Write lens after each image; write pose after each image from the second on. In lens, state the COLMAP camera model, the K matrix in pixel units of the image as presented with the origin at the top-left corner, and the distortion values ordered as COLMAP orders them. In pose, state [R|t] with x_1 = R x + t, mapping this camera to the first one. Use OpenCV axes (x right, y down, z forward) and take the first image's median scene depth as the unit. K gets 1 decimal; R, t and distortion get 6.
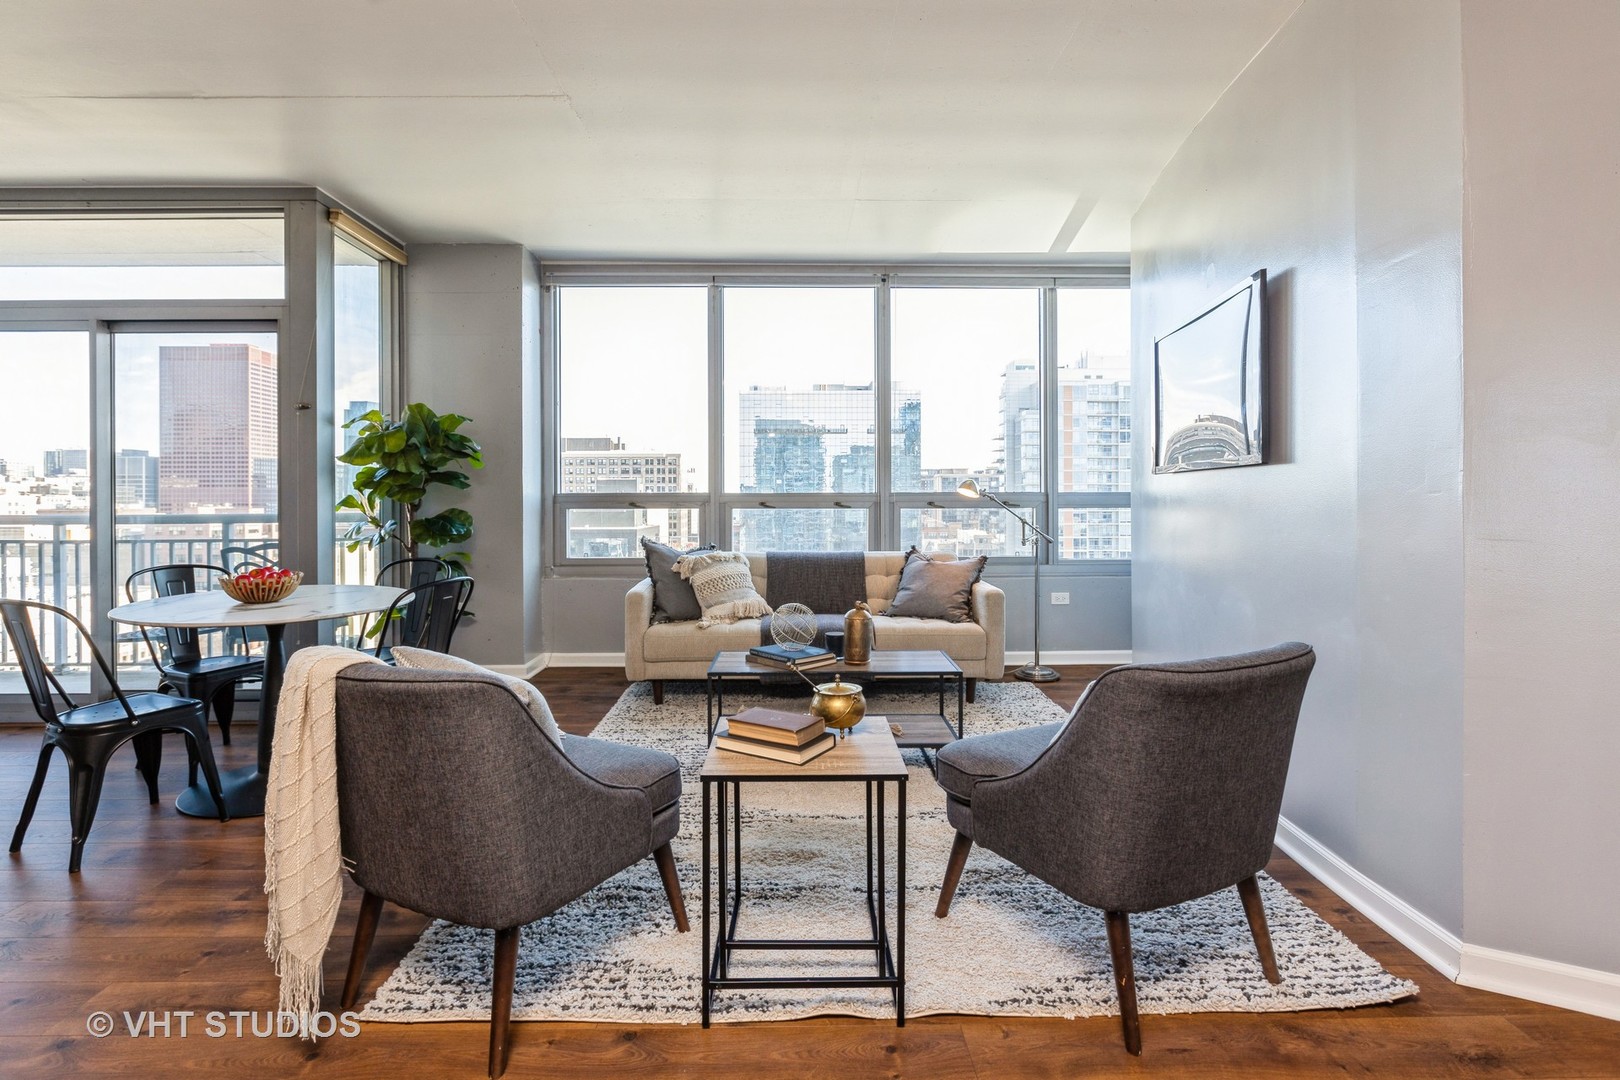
lens RADIAL K [[802.0, 0, 801.5], [0, 802.0, 501.6], [0, 0, 1]] dist [-0.000800, -0.000399]
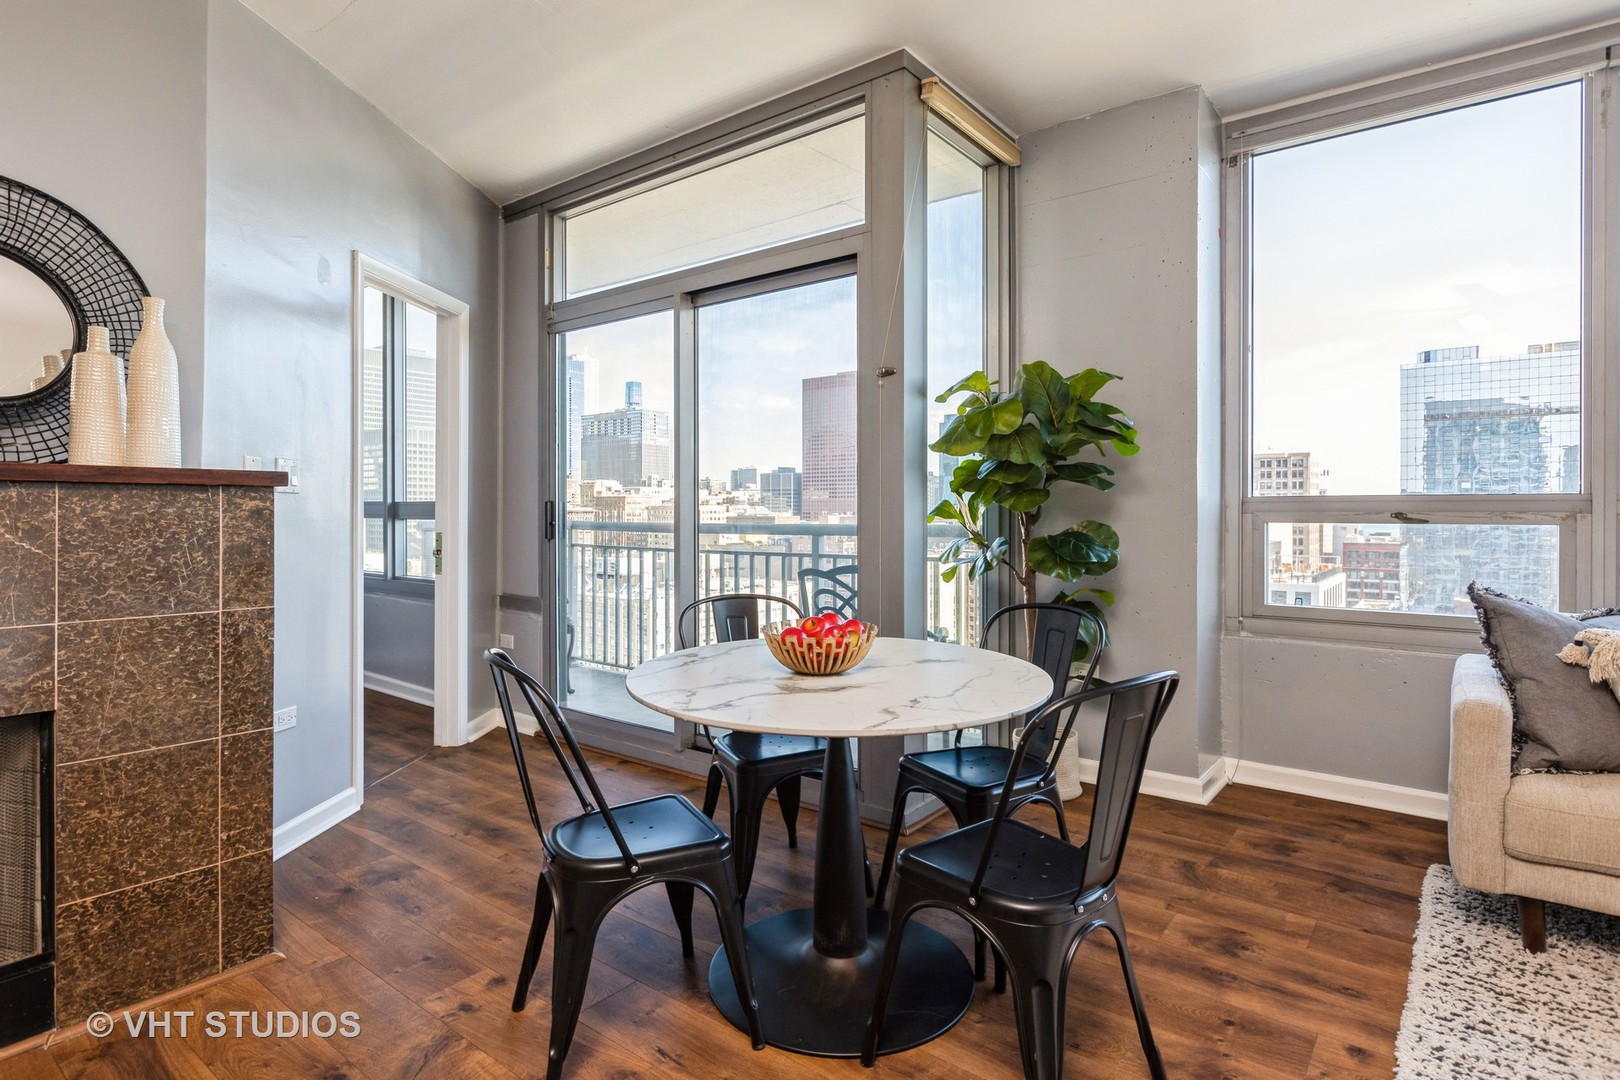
lens RADIAL K [[835.6, 0, 806.6], [0, 835.6, 512.8], [0, 0, 1]] dist [-0.001172, -0.000152]
pose [[0.780287, 0.003836, -0.625410, -0.199911], [-0.003010, 0.999993, 0.002378, 0.001398], [0.625414, 0.000027, 0.780293, 0.351813]]
